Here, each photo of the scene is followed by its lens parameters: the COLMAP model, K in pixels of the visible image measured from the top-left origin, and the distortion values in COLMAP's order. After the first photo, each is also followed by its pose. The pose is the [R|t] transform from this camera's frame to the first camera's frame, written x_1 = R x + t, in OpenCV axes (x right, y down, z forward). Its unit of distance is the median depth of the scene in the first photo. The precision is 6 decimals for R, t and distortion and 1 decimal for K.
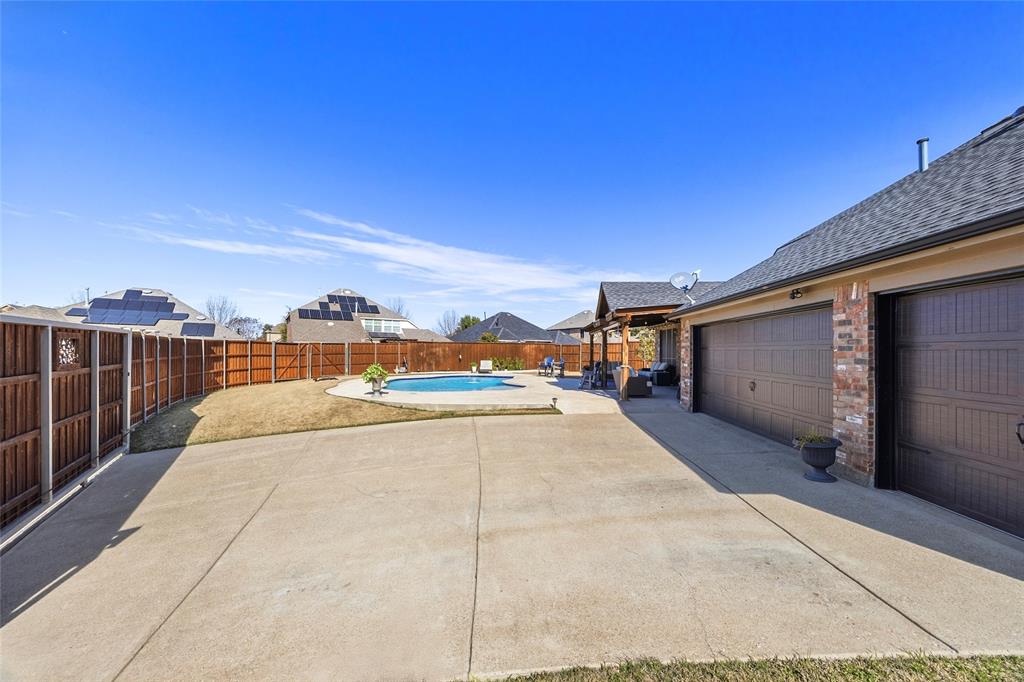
lens RADIAL K [[403.3, 0, 512.0], [0, 403.3, 341.0], [0, 0, 1]] dist [0.000772, 0.000042]
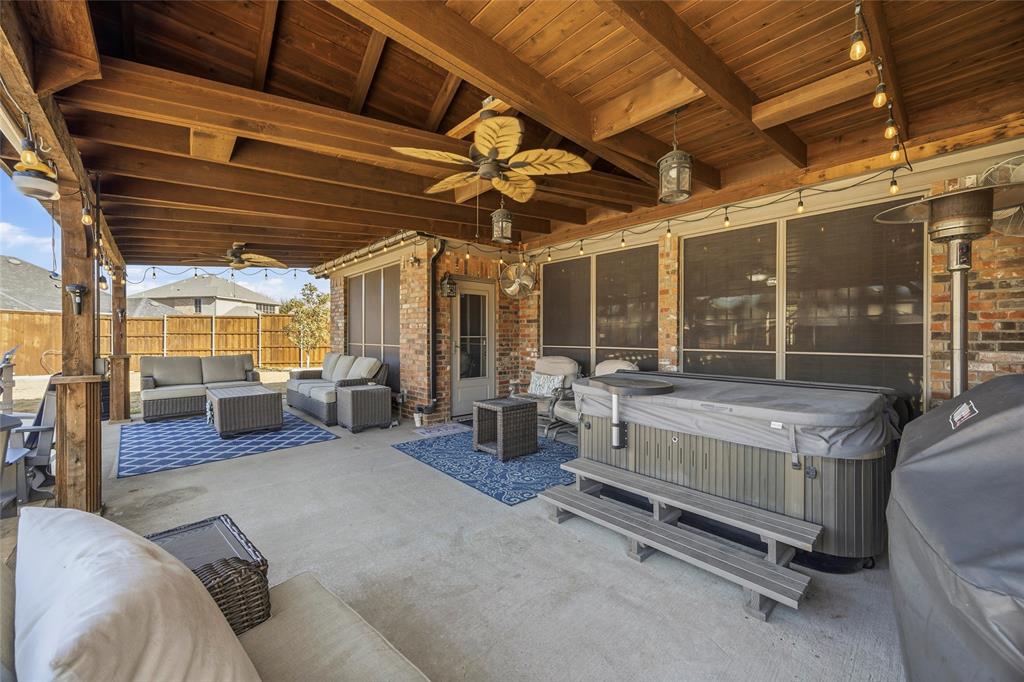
lens RADIAL K [[382.0, 0, 512.0], [0, 382.0, 341.0], [0, 0, 1]] dist [-0.000236, -0.000048]
pose [[0.677335, -0.013508, 0.735551, 0.137406], [-0.018302, 0.999213, 0.035204, 0.016034], [-0.735447, -0.037307, 0.676554, 0.431758]]
